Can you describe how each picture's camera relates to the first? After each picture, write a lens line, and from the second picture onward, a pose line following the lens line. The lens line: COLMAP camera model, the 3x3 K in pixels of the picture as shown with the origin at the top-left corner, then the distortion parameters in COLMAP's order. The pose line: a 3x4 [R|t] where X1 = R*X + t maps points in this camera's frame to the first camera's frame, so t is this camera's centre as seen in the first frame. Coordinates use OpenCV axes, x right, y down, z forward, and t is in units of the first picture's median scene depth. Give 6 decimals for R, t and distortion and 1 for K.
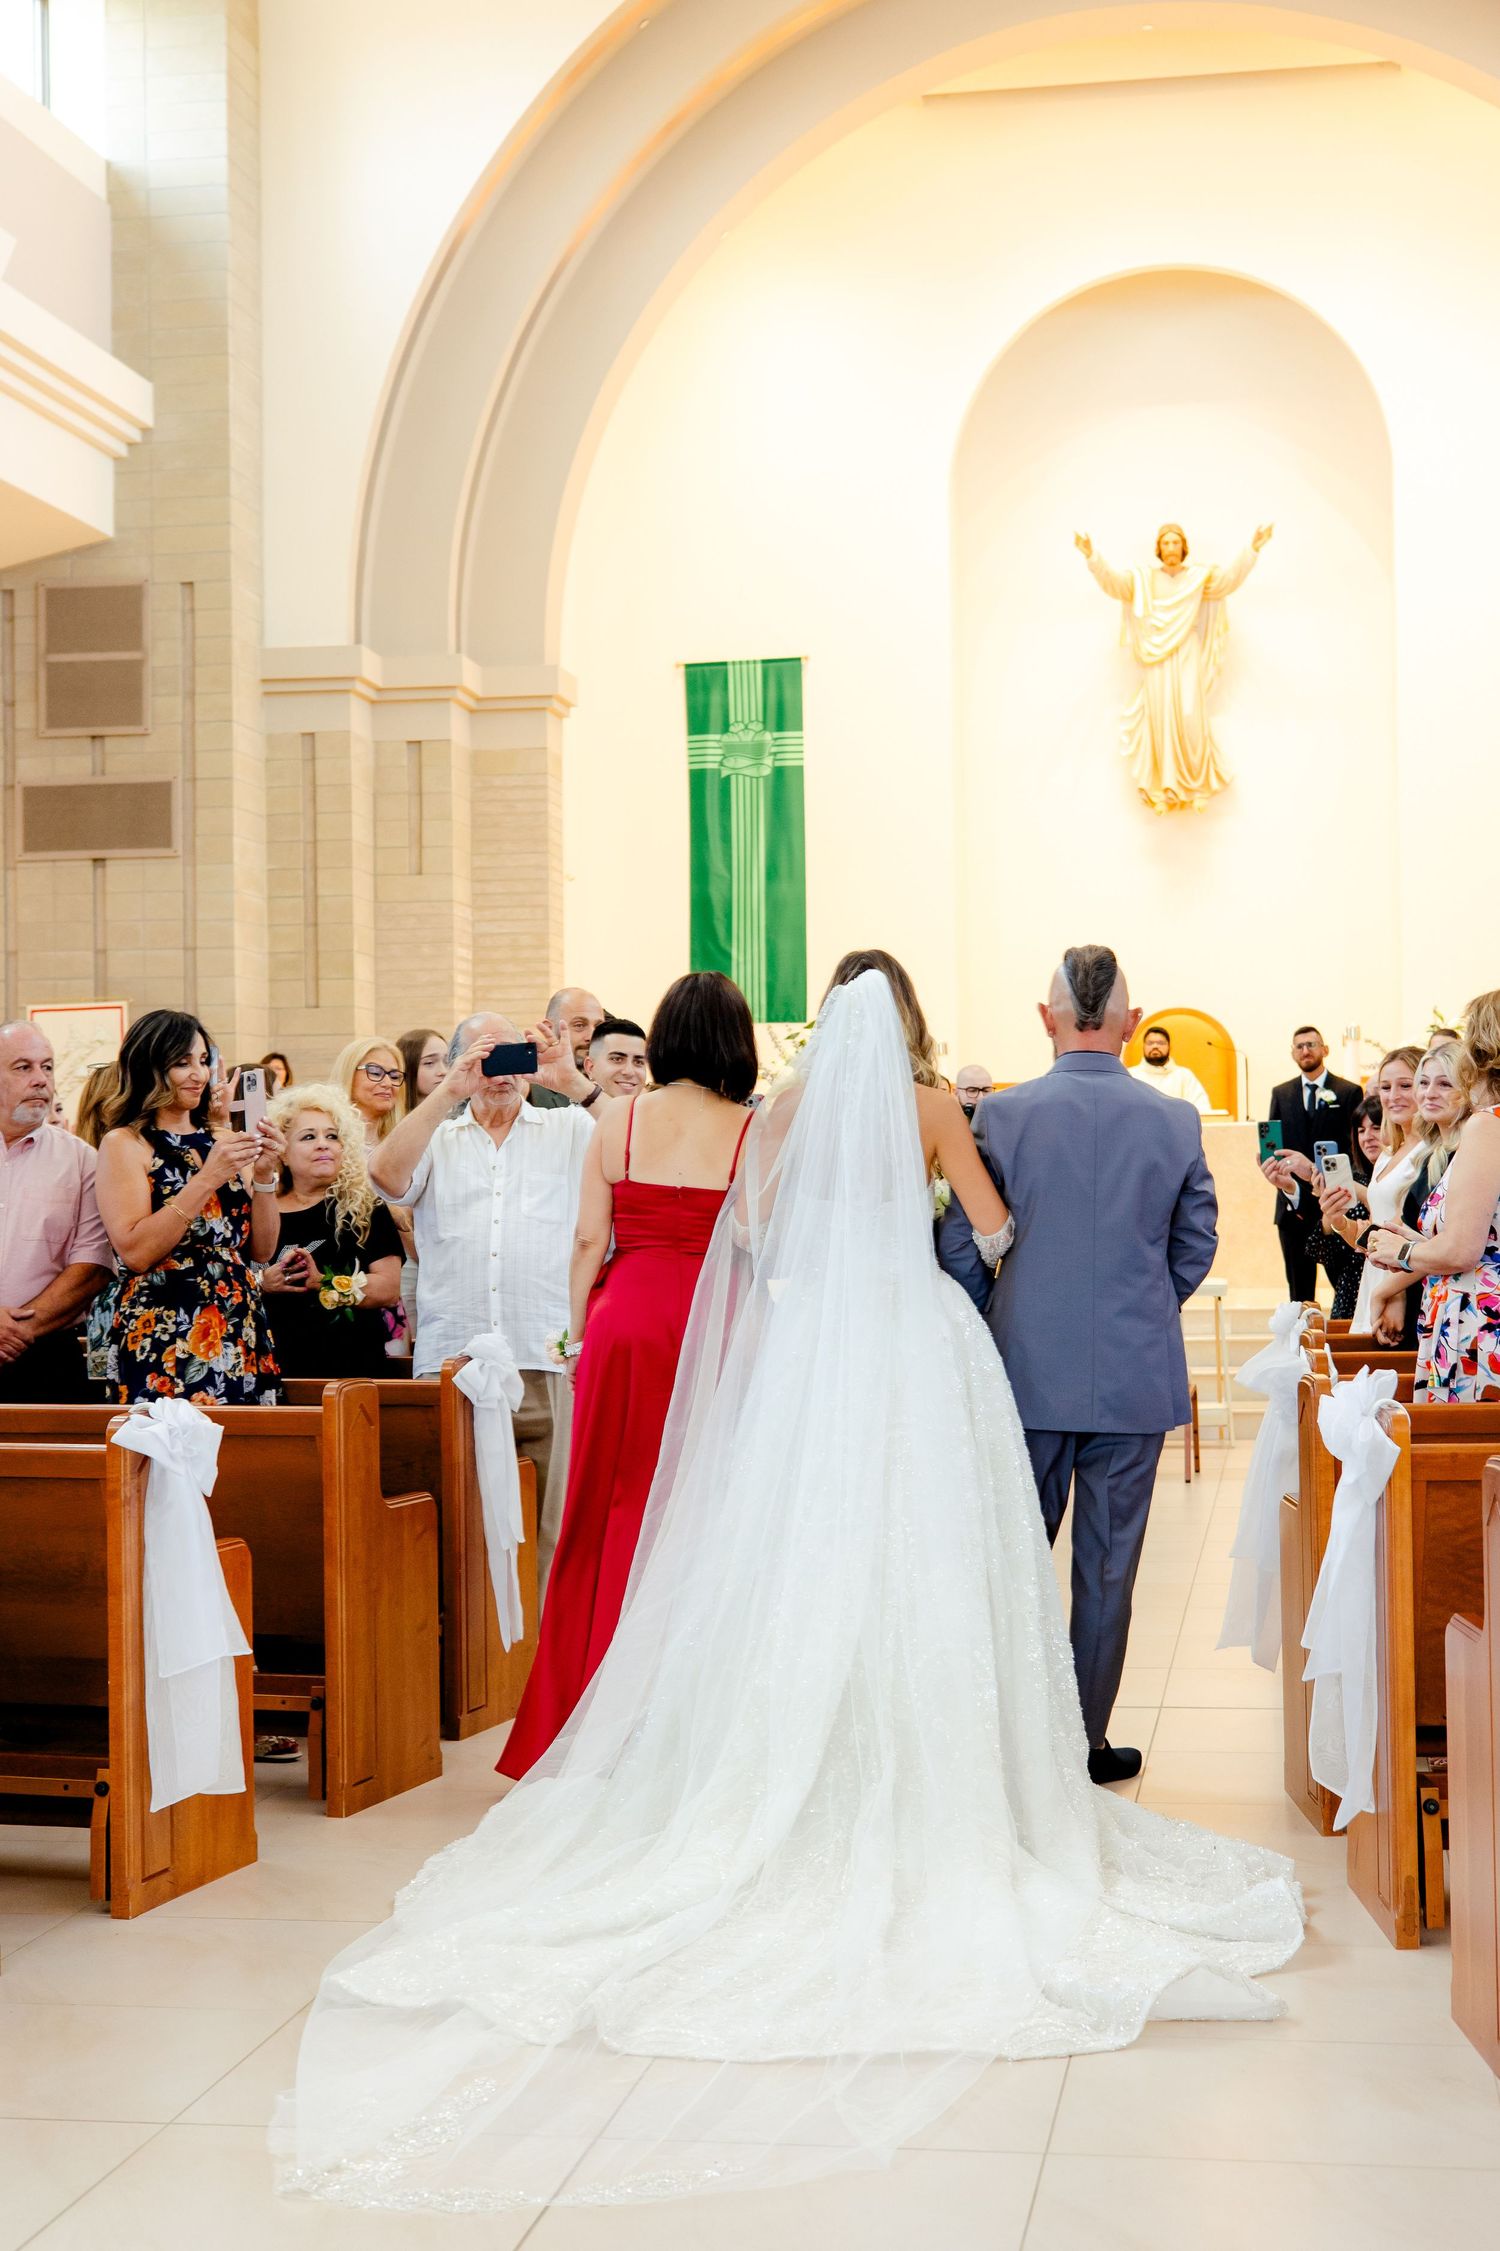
lens RADIAL K [[3289.2, 0, 750.7], [0, 3289.2, 926.1], [0, 0, 1]] dist [-0.004099, -0.050359]
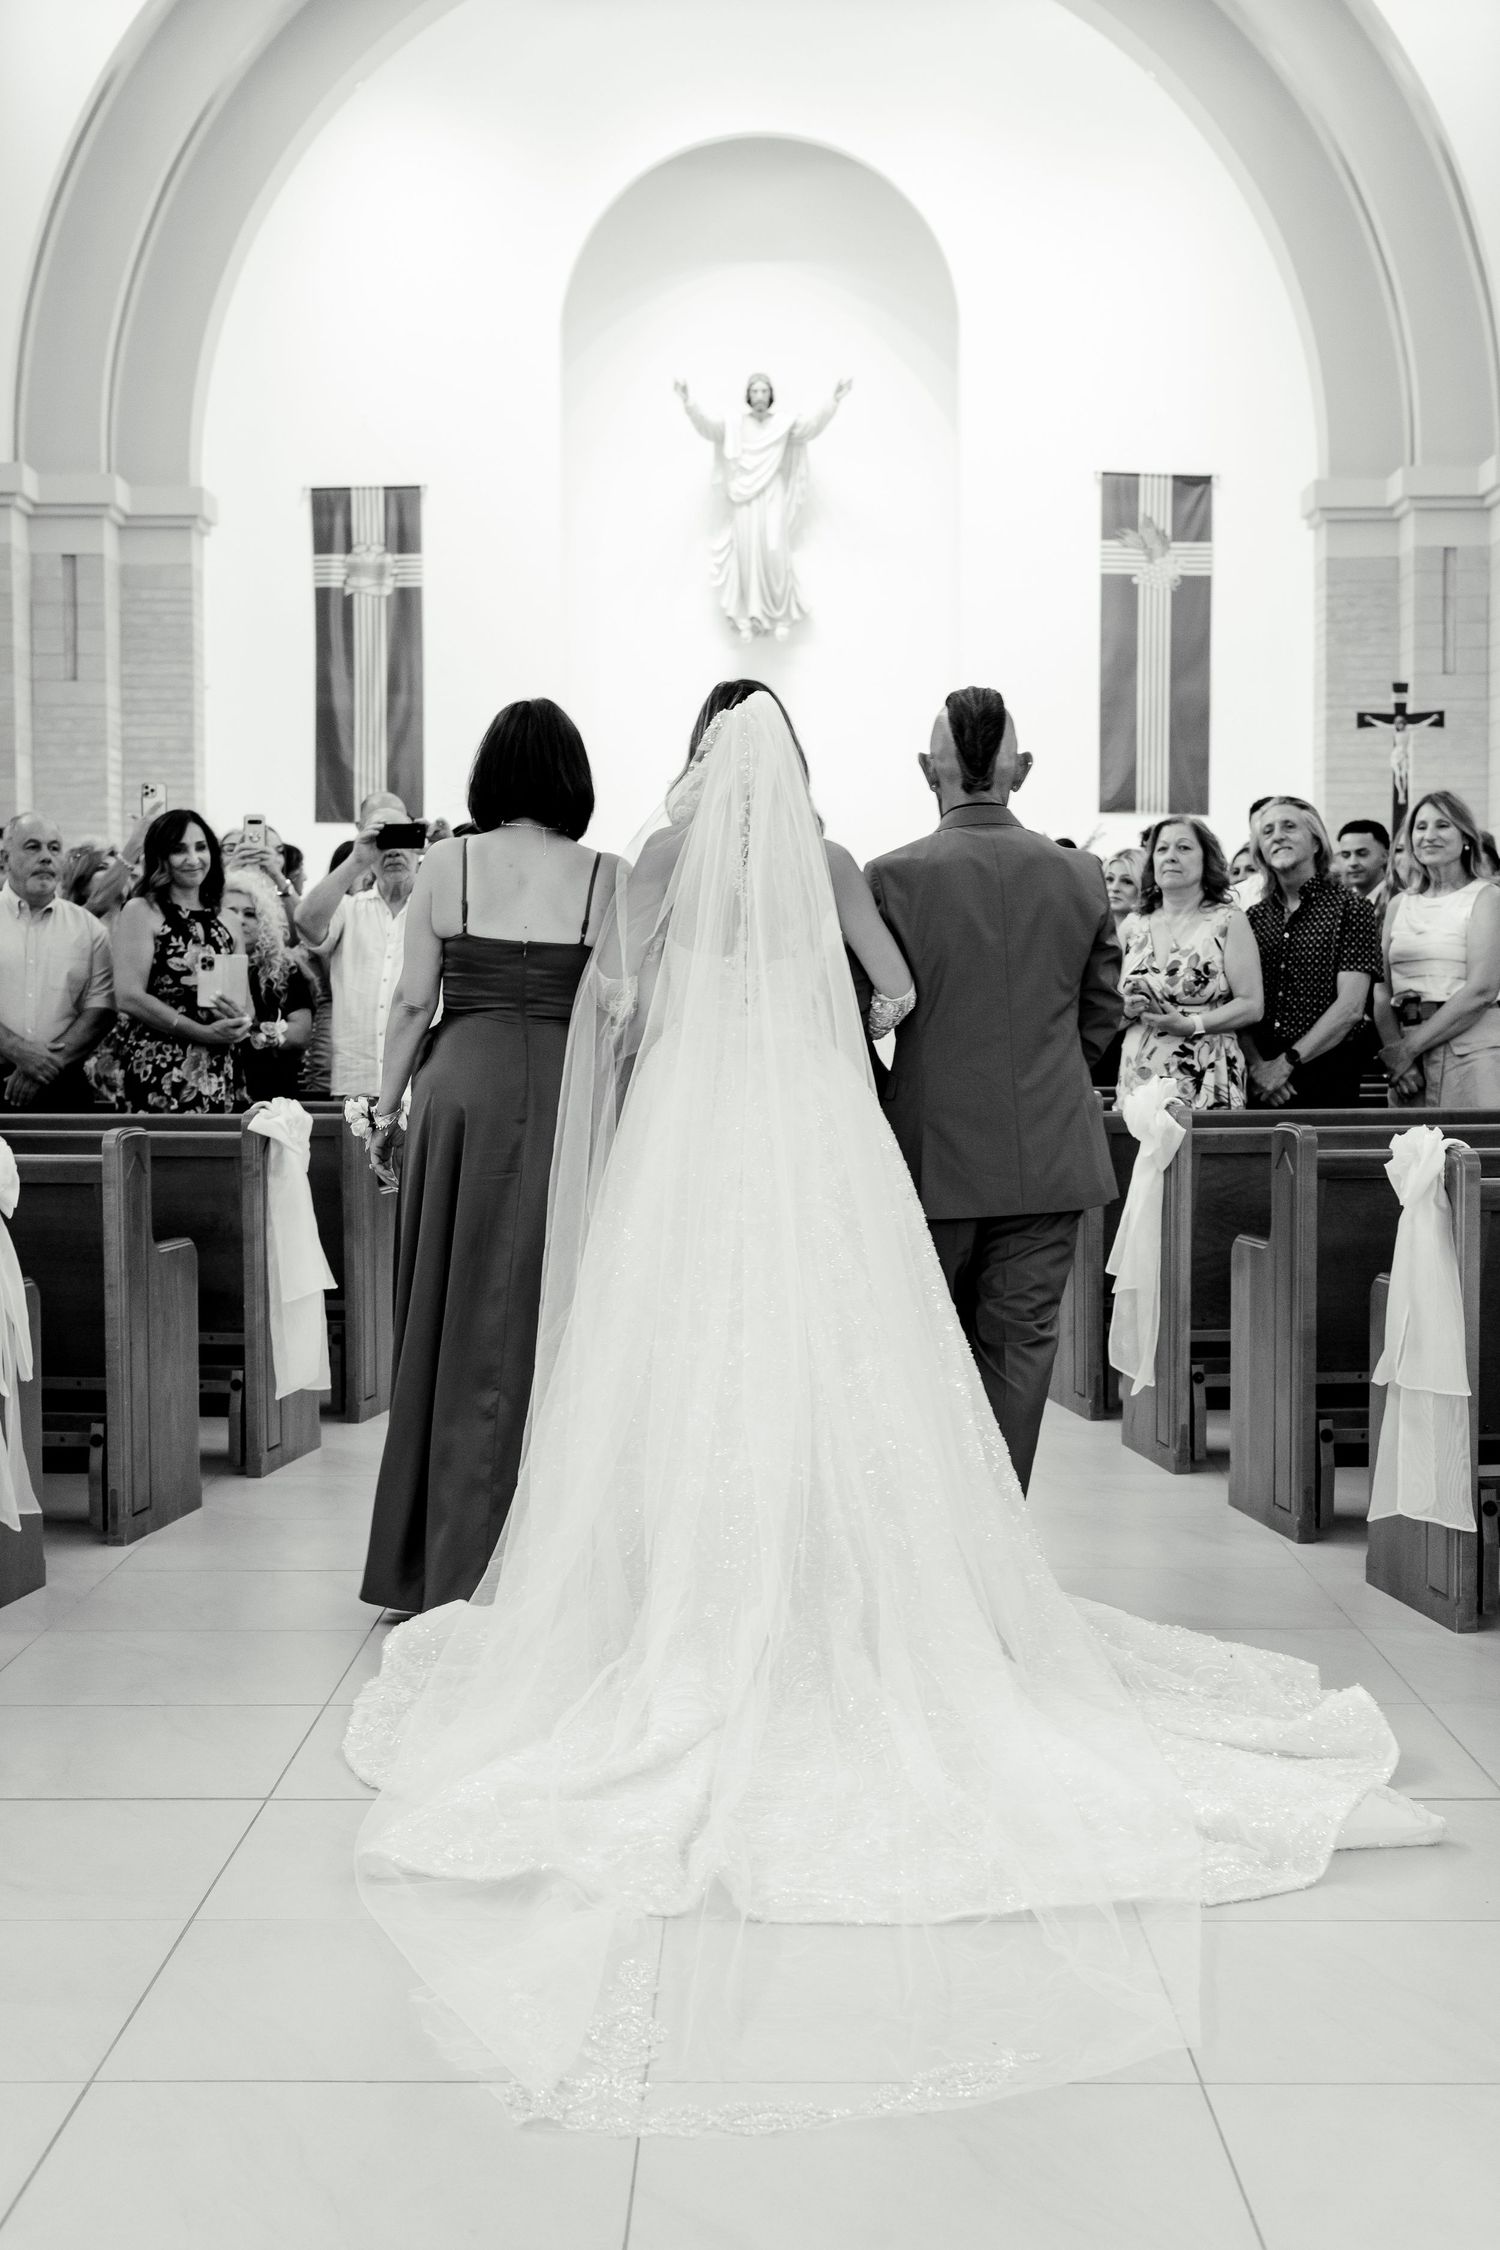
lens RADIAL K [[3260.2, 0, 750.0], [0, 3260.2, 1125.0], [0, 0, 1]] dist [-0.011852, 0.063027]
pose [[0.985293, 0.000360, 0.170871, -0.064106], [-0.020825, 0.992797, 0.117989, -0.001633], [-0.169598, -0.119812, 0.978203, -0.097092]]
